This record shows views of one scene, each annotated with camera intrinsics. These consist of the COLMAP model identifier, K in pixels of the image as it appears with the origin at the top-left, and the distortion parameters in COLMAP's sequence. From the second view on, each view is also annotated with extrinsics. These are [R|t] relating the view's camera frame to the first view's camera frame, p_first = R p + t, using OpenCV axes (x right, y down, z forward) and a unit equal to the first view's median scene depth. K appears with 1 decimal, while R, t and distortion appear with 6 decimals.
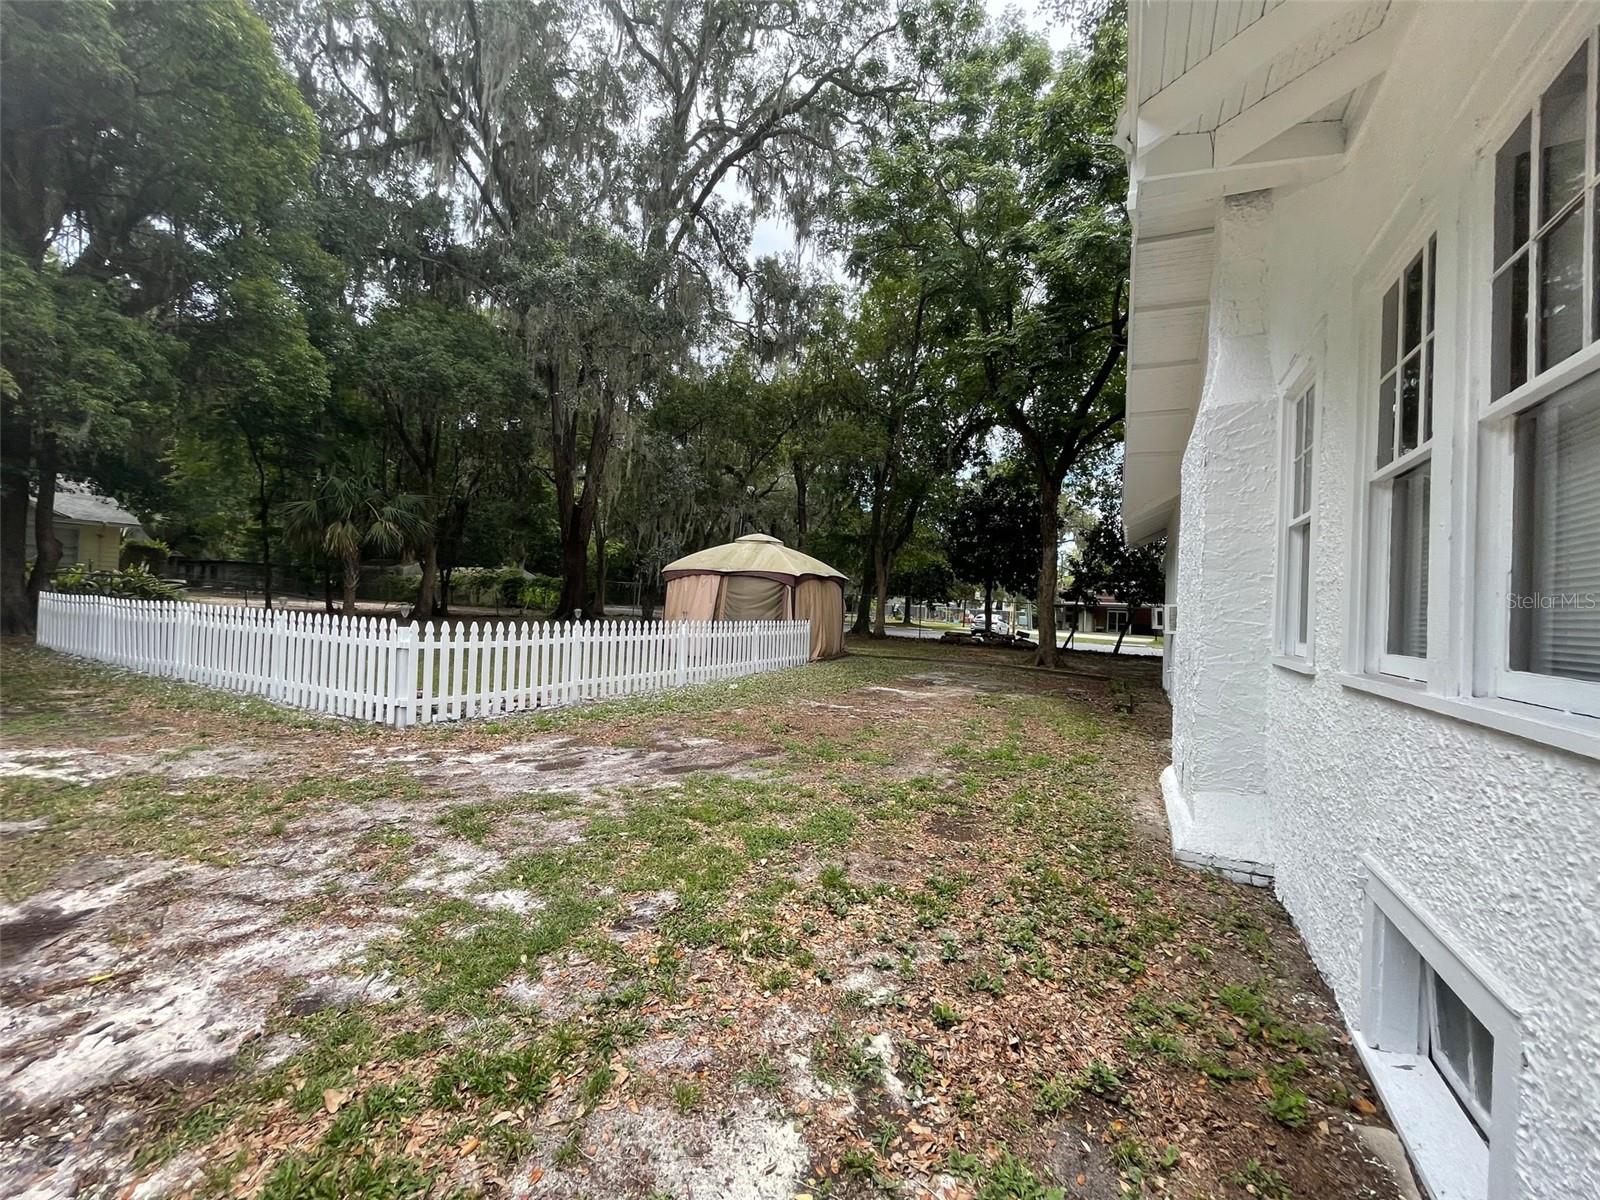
lens RADIAL K [[650.9, 0, 800.7], [0, 650.9, 593.6], [0, 0, 1]] dist [-0.008004, 0.002955]
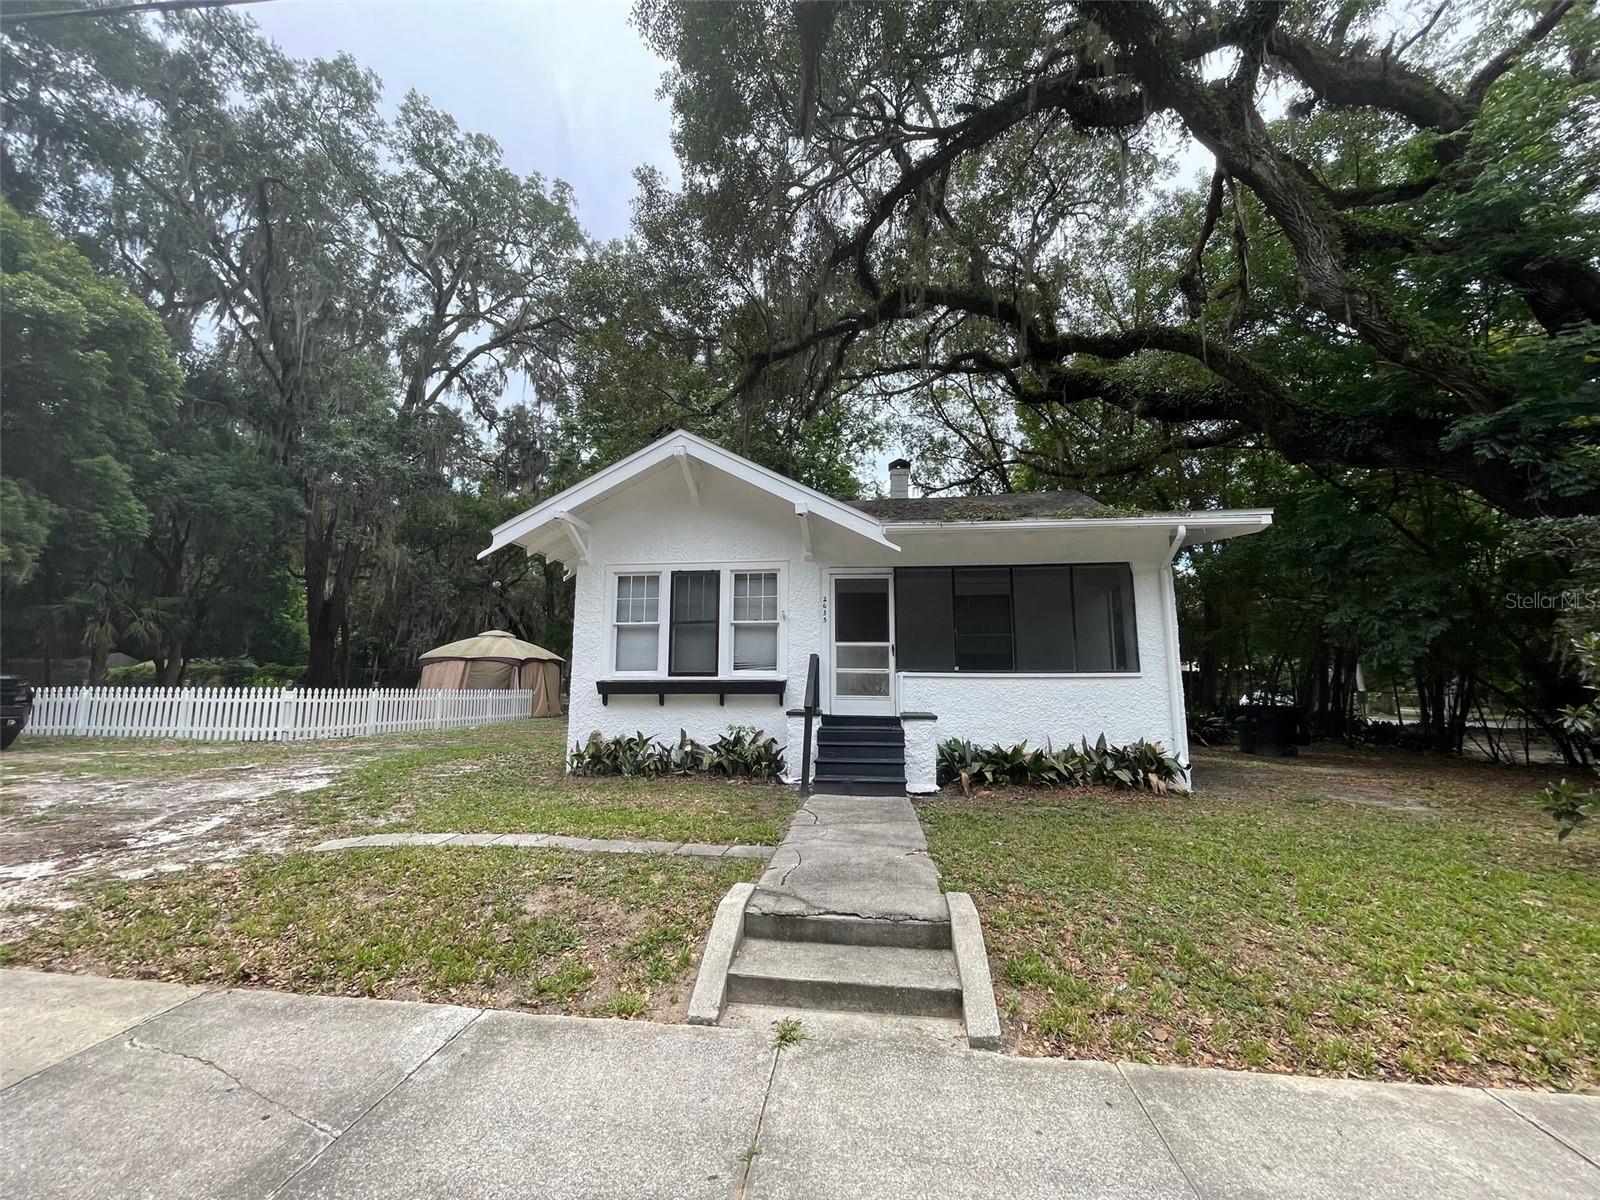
lens RADIAL K [[650.9, 0, 804.2], [0, 650.9, 590.8], [0, 0, 1]] dist [-0.008004, 0.002955]
pose [[0.937261, 0.009989, 0.348486, 0.076808], [0.033491, 0.992387, -0.118519, 0.014834], [-0.347017, 0.122754, 0.929791, -0.624574]]
